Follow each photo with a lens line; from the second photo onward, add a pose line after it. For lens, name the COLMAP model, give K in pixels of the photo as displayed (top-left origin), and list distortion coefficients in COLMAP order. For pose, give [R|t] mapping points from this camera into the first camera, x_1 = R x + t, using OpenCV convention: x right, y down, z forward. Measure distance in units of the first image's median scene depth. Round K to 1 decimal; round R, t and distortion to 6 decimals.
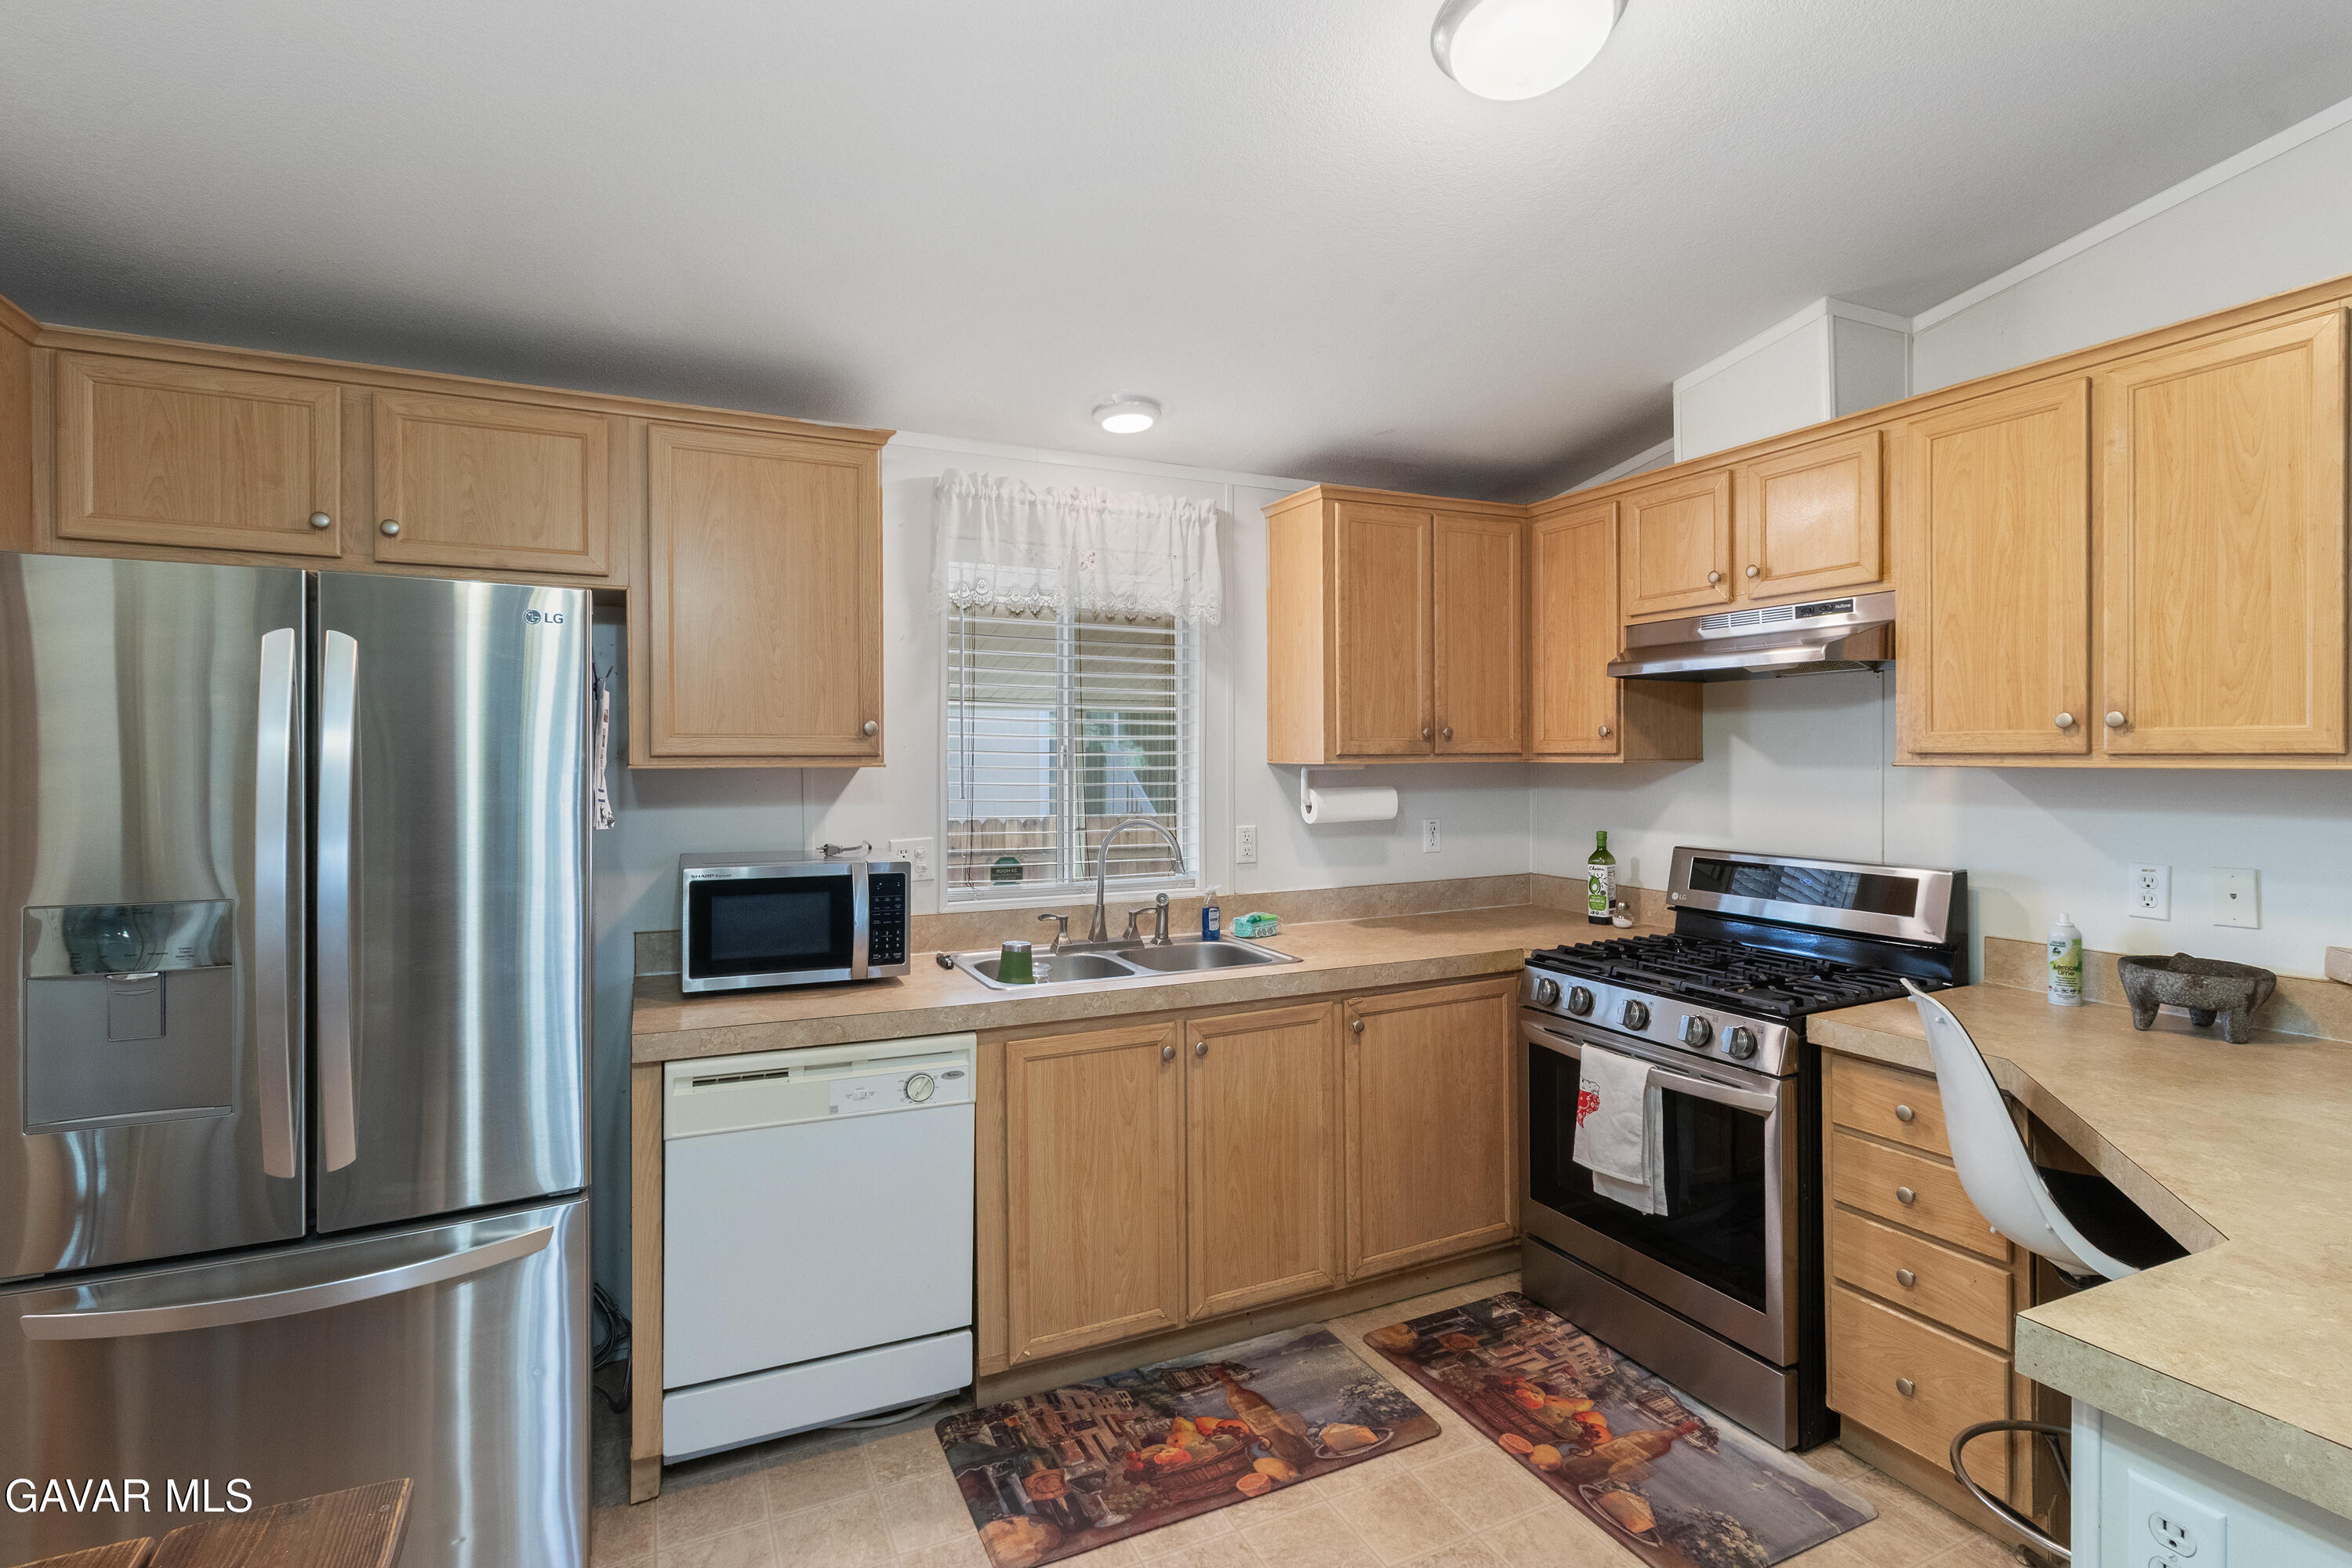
lens RADIAL K [[1092.8, 0, 1173.7], [0, 1092.8, 768.5], [0, 0, 1]] dist [-0.000506, 0.002470]
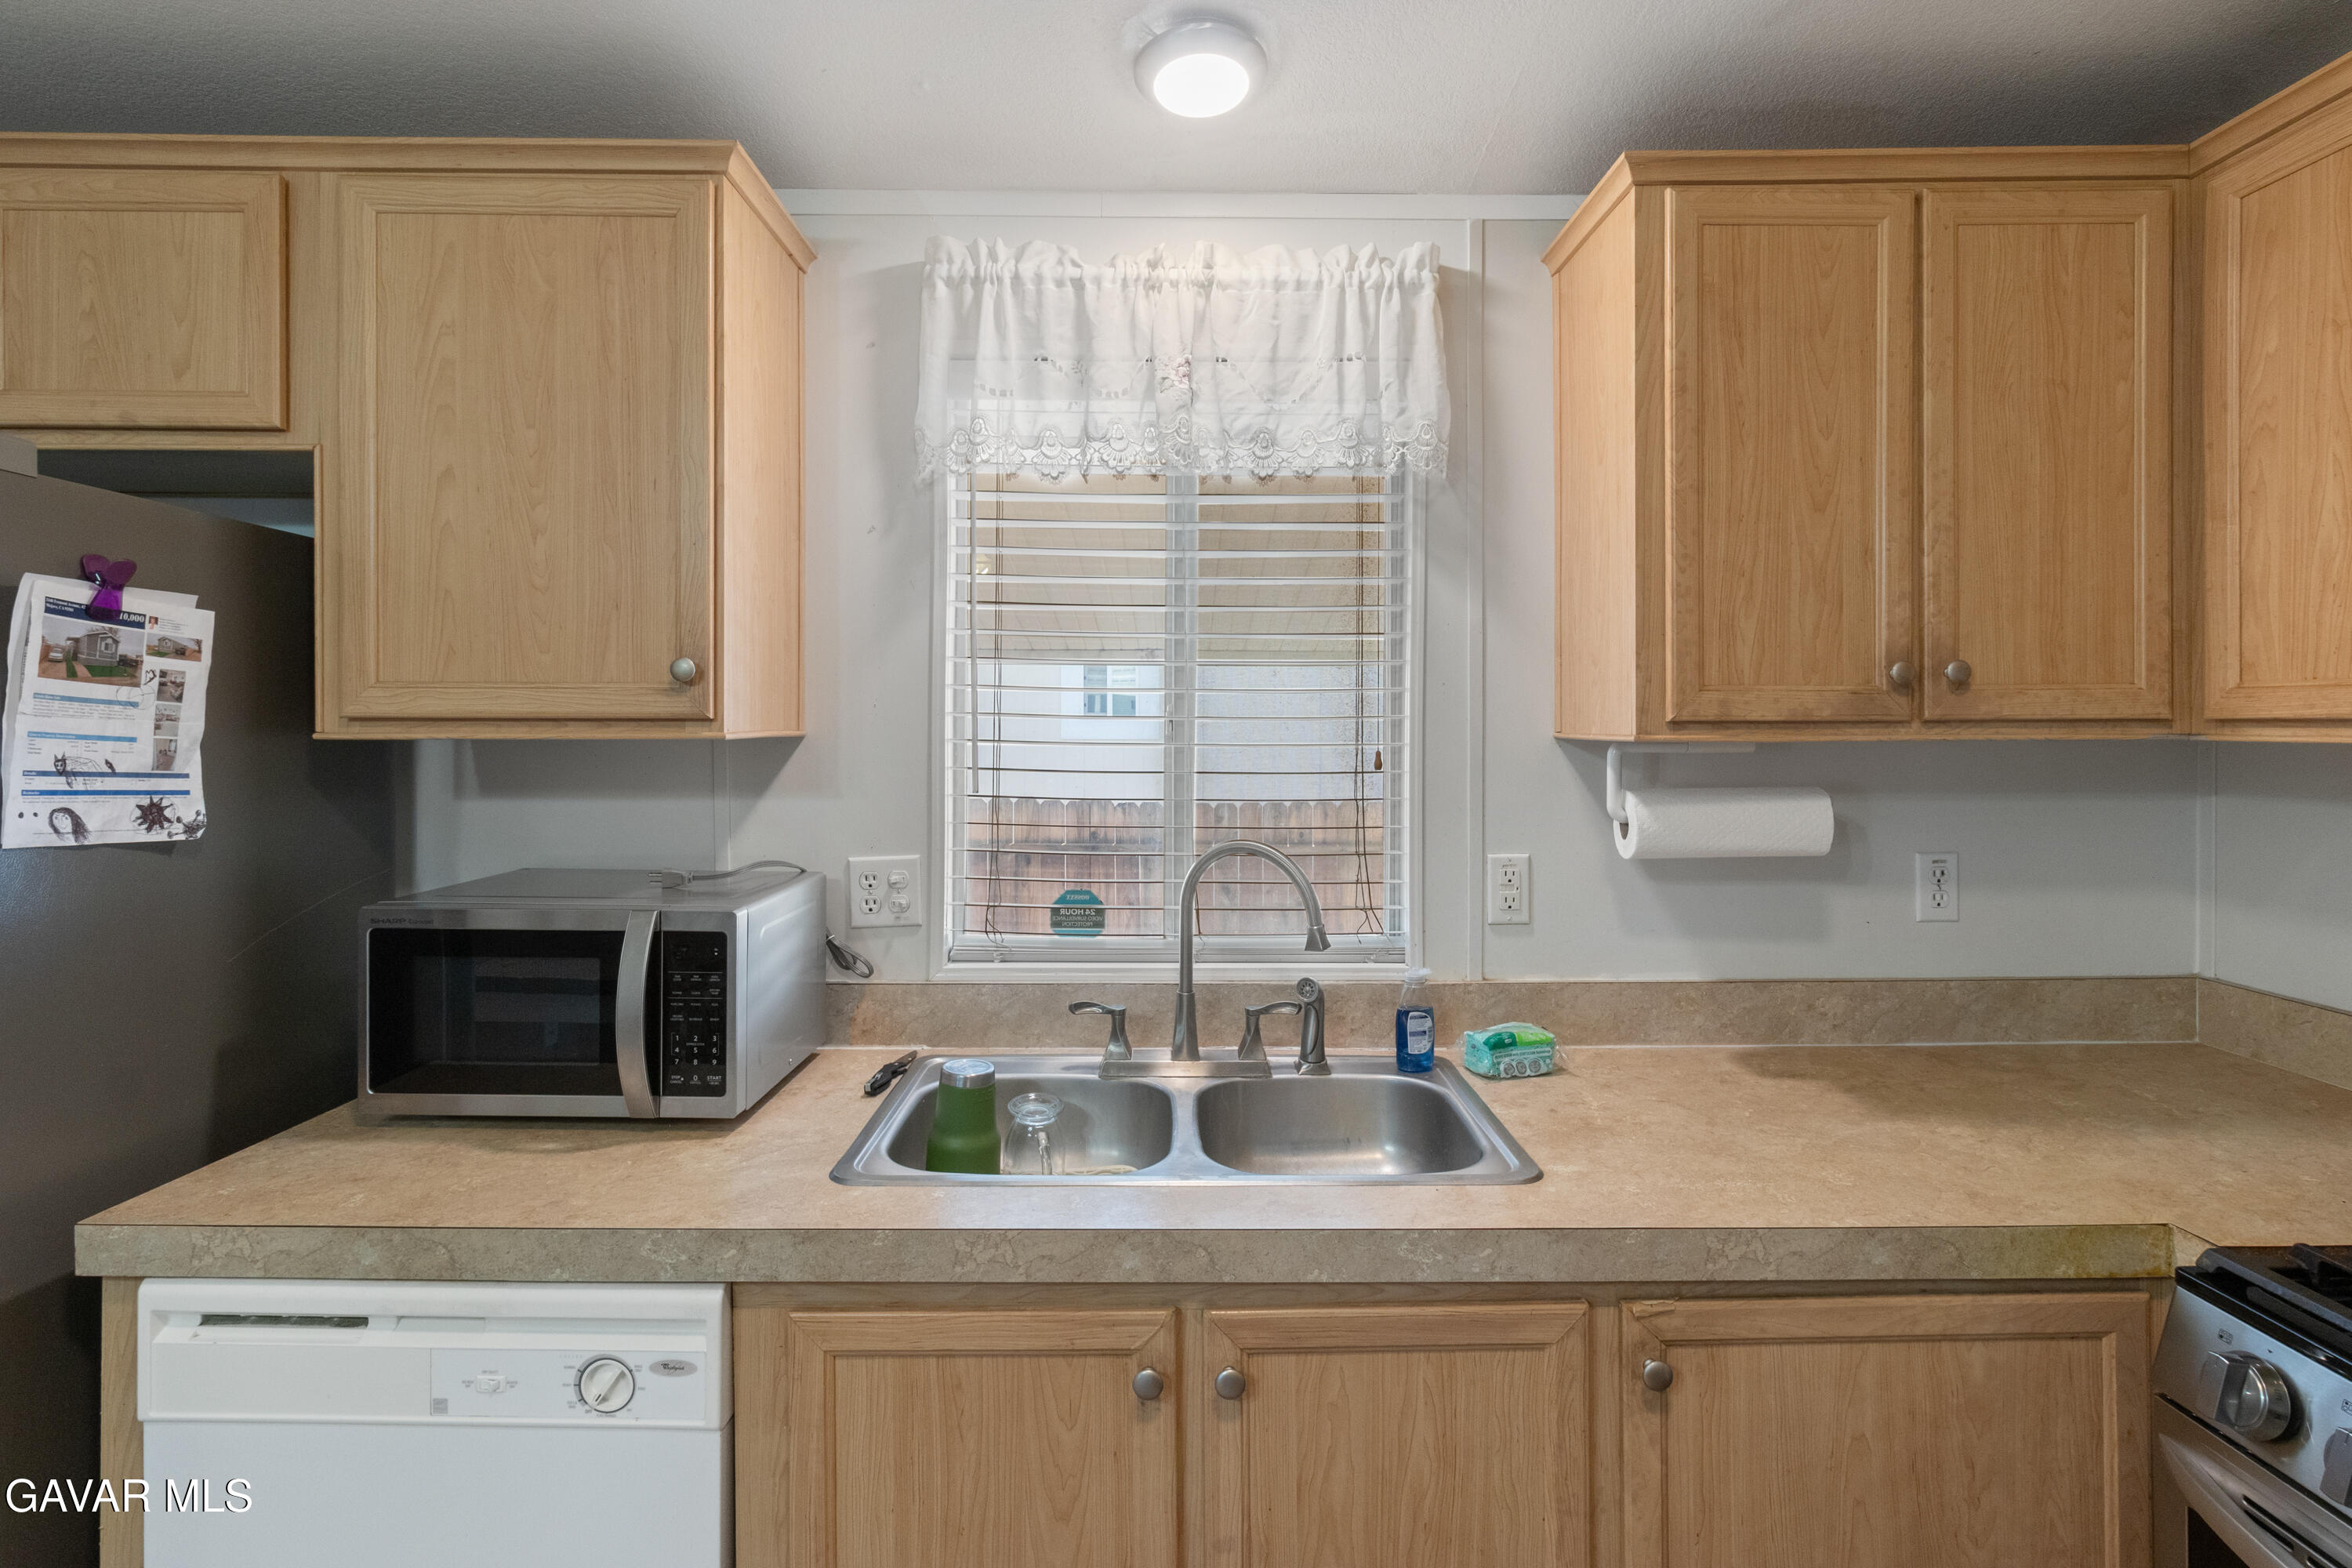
lens RADIAL K [[1092.8, 0, 1187.6], [0, 1092.8, 731.7], [0, 0, 1]] dist [-0.000506, 0.002470]
pose [[0.909368, 0.006046, -0.415949, 0.178903], [-0.008914, 0.999948, -0.004953, -0.004518], [0.415897, 0.008212, 0.909375, 0.548677]]
